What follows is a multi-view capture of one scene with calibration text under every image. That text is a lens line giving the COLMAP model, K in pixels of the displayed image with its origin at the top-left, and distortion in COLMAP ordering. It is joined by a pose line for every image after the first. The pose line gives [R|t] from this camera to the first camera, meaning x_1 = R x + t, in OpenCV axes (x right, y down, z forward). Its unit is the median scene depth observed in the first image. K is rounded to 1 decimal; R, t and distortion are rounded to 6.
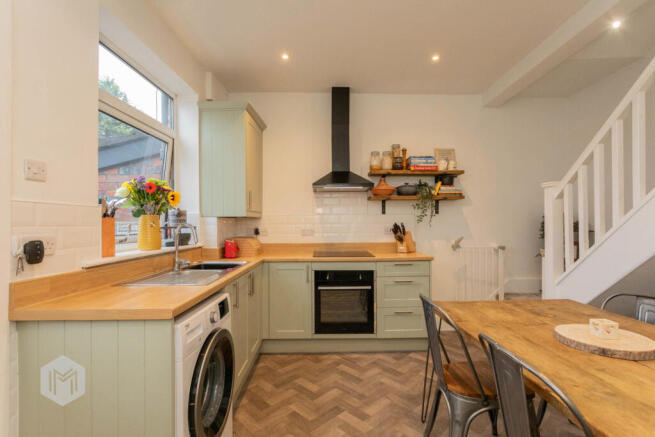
lens RADIAL K [[312.8, 0, 327.3], [0, 312.8, 220.5], [0, 0, 1]] dist [-0.001545, 0.000309]
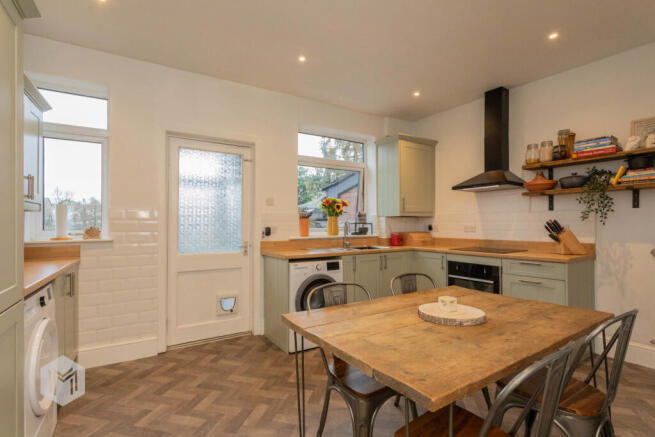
lens RADIAL K [[312.8, 0, 326.7], [0, 312.8, 221.0], [0, 0, 1]] dist [-0.001545, 0.000309]
pose [[0.543458, -0.002878, -0.839431, 0.619495], [0.008530, 0.999961, 0.002094, 0.002484], [0.839393, -0.008298, 0.543462, -0.028292]]
